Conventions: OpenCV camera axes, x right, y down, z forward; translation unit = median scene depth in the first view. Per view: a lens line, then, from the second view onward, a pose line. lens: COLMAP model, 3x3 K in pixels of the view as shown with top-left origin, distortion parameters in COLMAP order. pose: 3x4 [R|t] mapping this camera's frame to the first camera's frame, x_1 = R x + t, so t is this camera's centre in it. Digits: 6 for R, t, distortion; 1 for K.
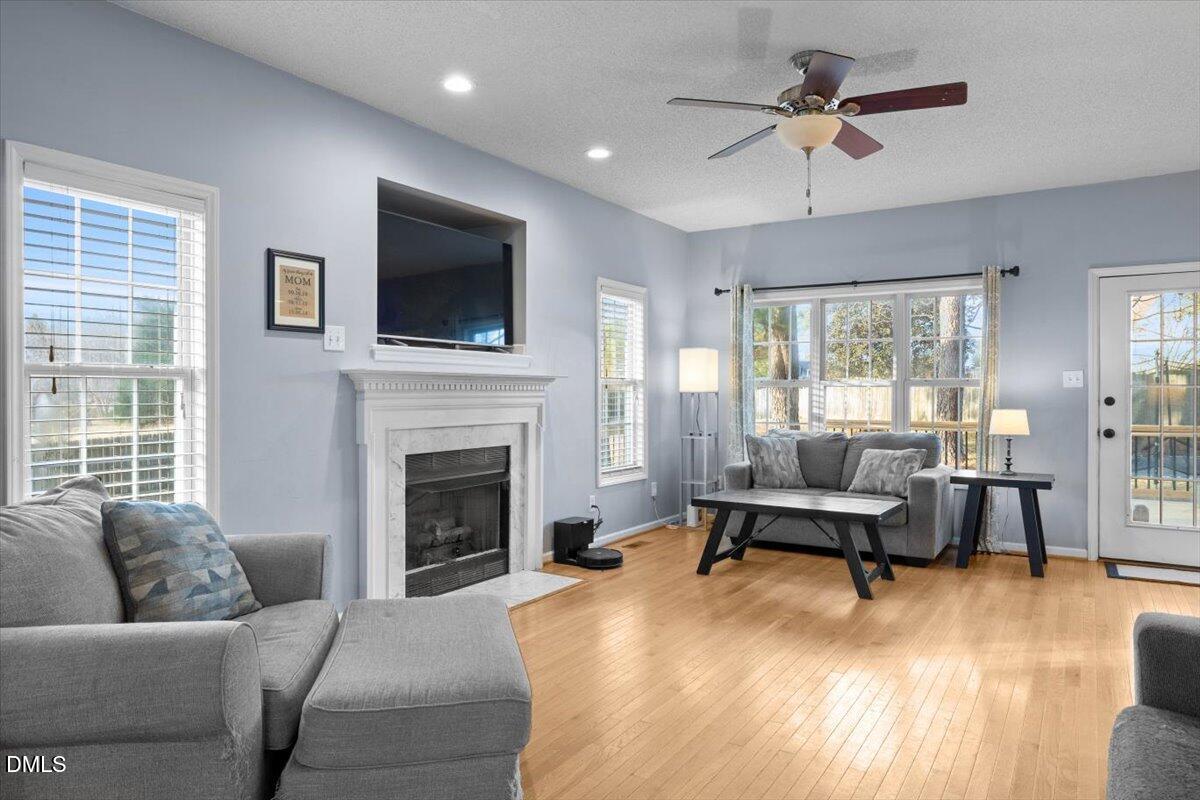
lens RADIAL K [[760.0, 0, 600.0], [0, 760.0, 400.0], [0, 0, 1]] dist [-0.004959, -0.000306]
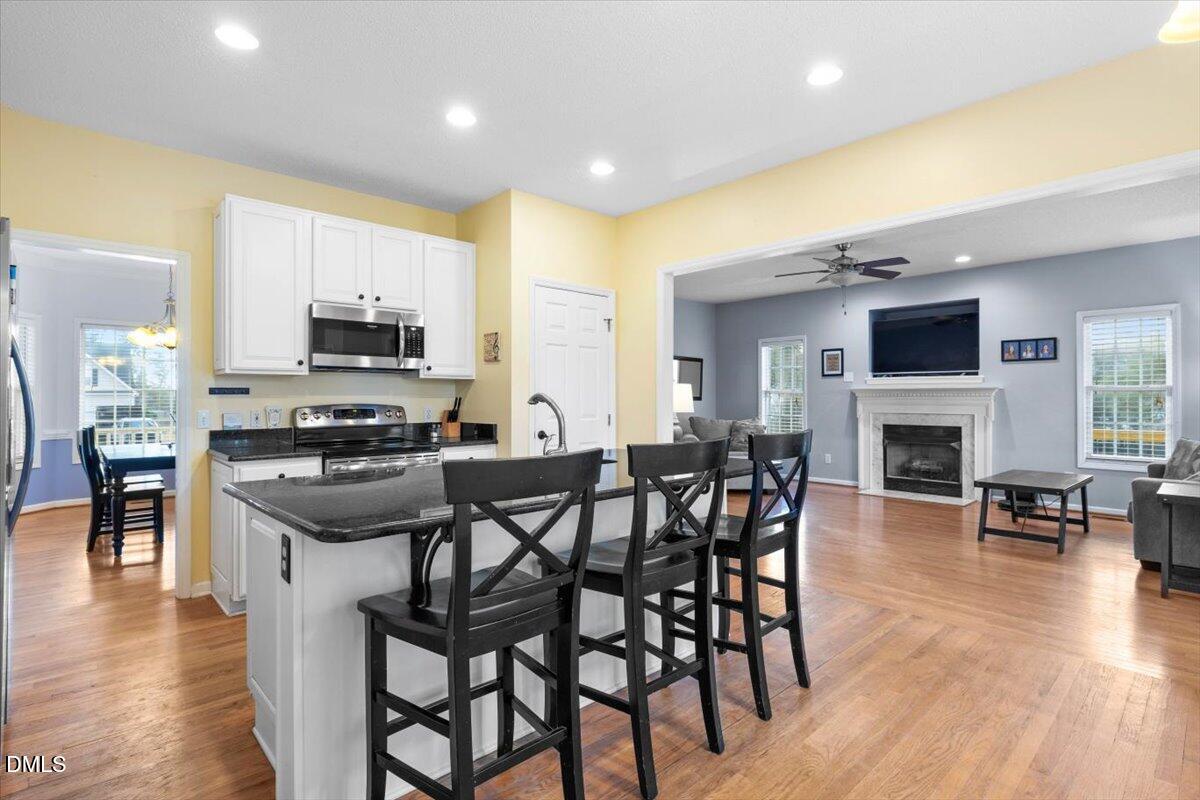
lens RADIAL K [[587.2, 0, 602.8], [0, 587.2, 395.6], [0, 0, 1]] dist [-0.001563, -0.000051]
pose [[-0.239576, -0.003807, -0.970870, 1.338774], [-0.010231, 0.999947, -0.001397, -0.003479], [0.970824, 0.009598, -0.239602, 0.472214]]
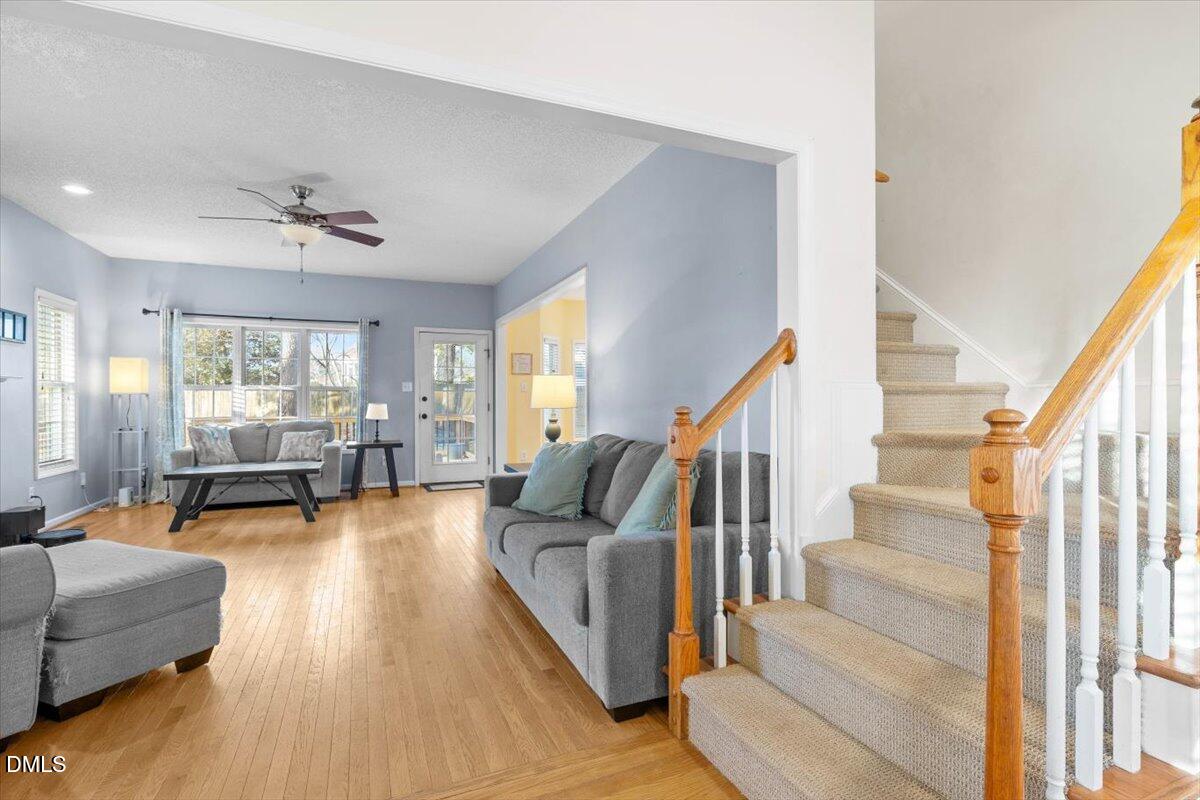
lens RADIAL K [[578.7, 0, 604.4], [0, 578.7, 399.2], [0, 0, 1]] dist [-0.001253, -0.000261]
pose [[0.561706, -0.002560, 0.827333, -0.256502], [0.011801, 0.999918, -0.004918, 0.014298], [-0.827252, 0.012526, 0.561691, -0.163359]]
